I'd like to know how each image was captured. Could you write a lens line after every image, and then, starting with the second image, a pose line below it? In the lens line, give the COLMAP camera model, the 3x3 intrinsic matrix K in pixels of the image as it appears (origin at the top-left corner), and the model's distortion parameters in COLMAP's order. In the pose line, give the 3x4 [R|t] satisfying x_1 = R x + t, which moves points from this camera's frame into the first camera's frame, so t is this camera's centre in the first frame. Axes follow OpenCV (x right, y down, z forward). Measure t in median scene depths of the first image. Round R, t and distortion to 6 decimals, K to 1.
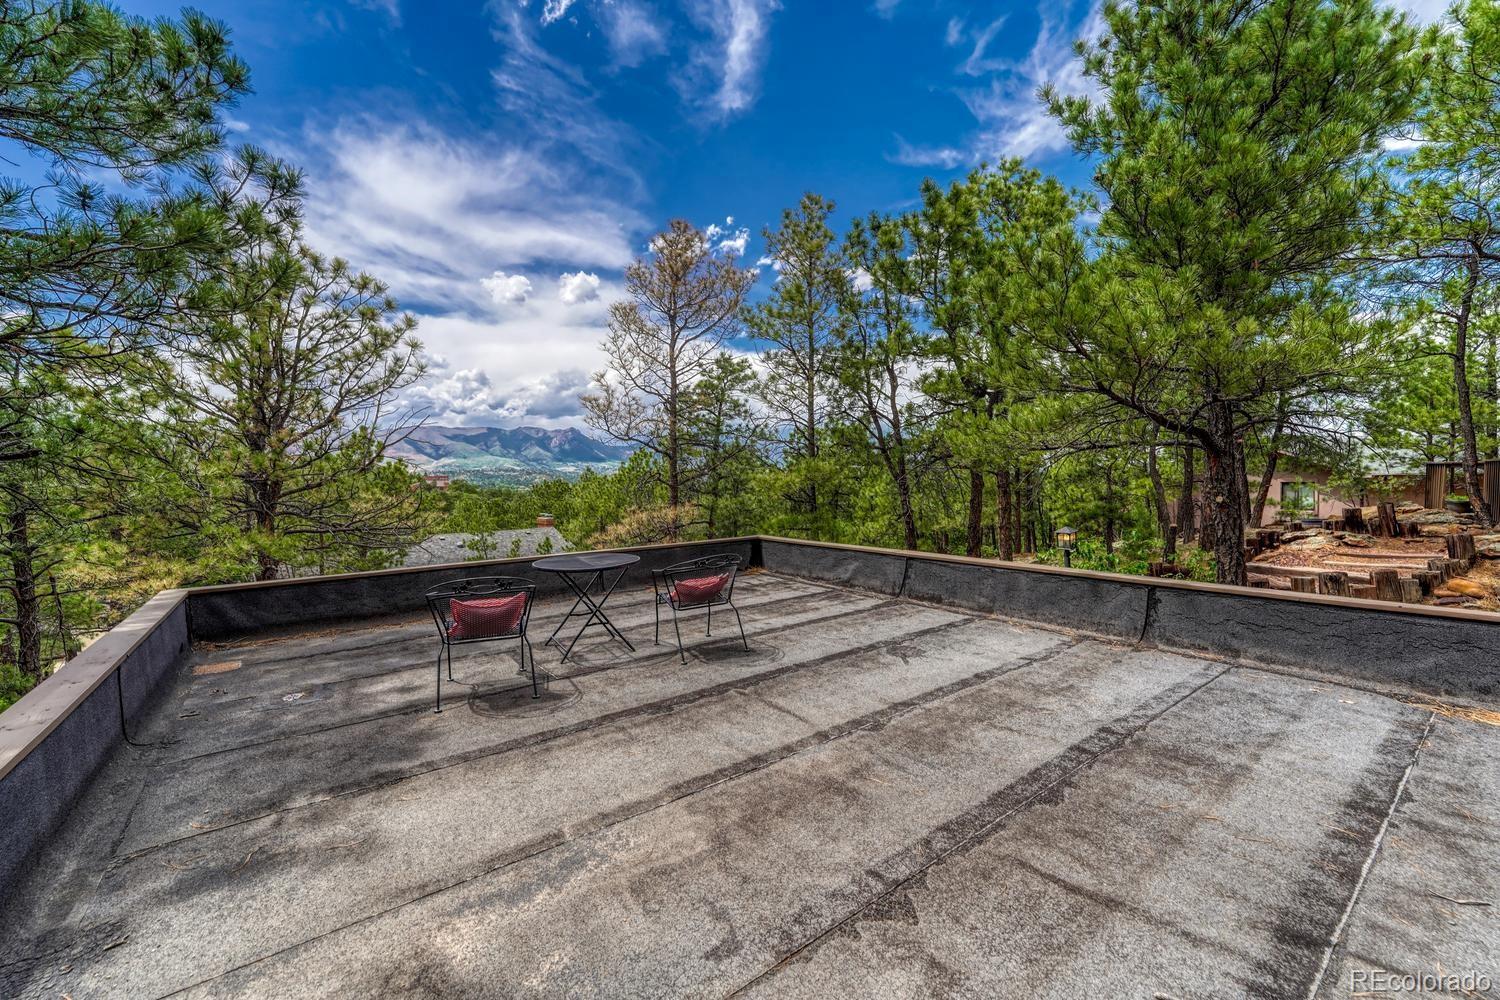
lens RADIAL K [[600.8, 0, 747.7], [0, 600.8, 493.7], [0, 0, 1]] dist [-0.002649, 0.000264]
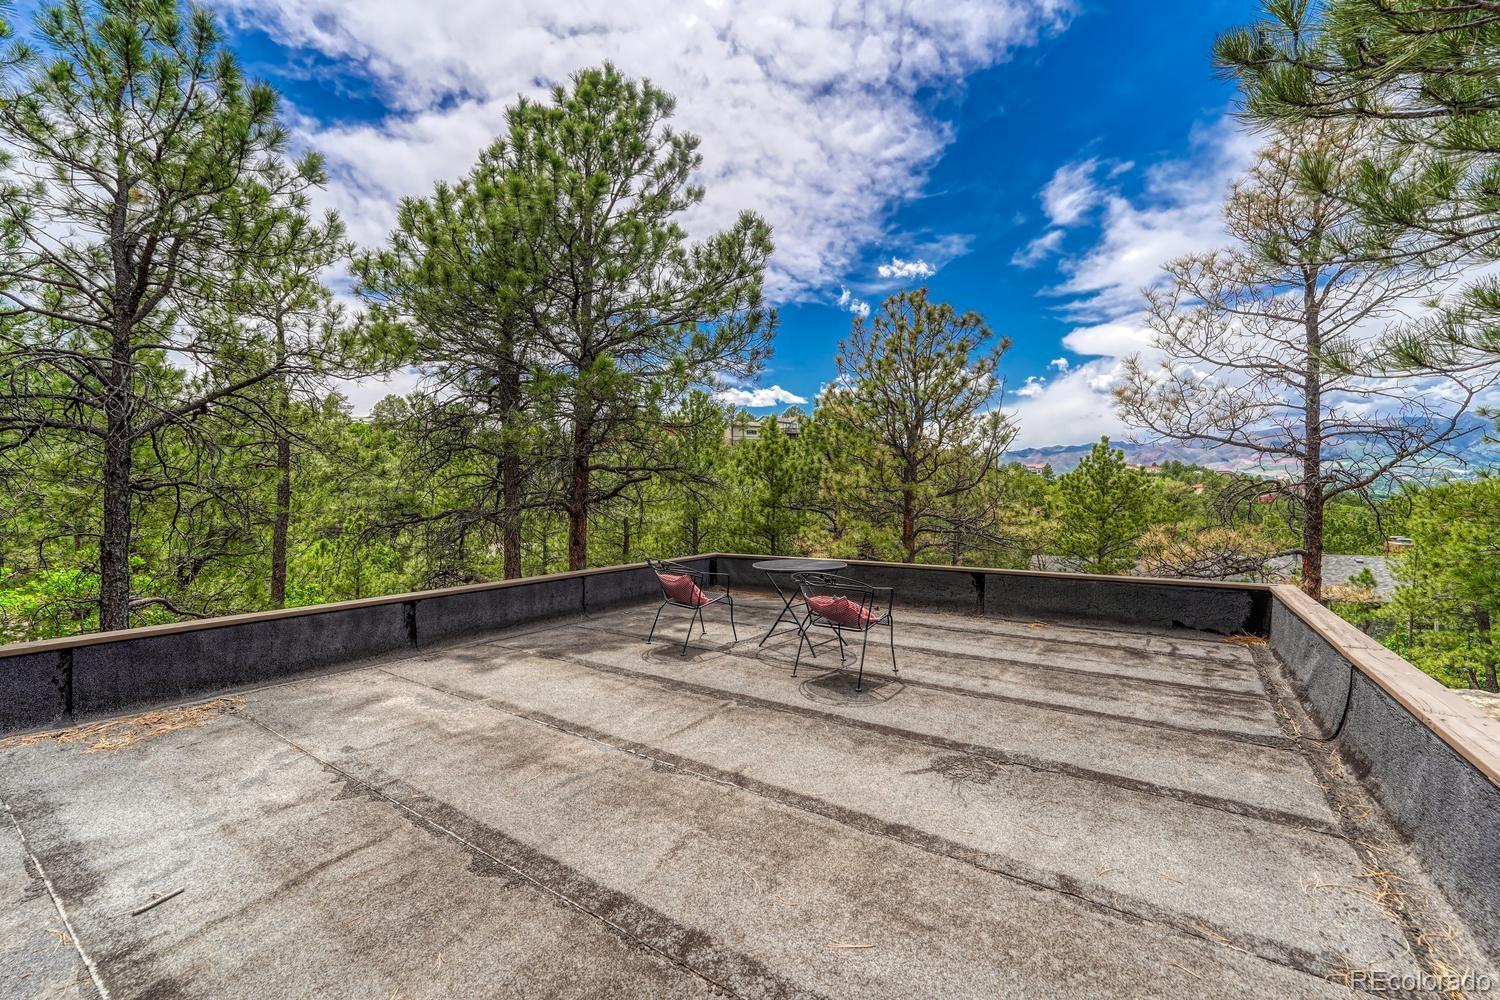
lens RADIAL K [[600.8, 0, 747.9], [0, 600.8, 499.4], [0, 0, 1]] dist [-0.002649, 0.000264]
pose [[0.323412, 0.019824, -0.946051, 1.028651], [-0.026104, 0.999587, 0.012022, -0.023619], [0.945898, 0.020807, 0.323796, 0.773331]]
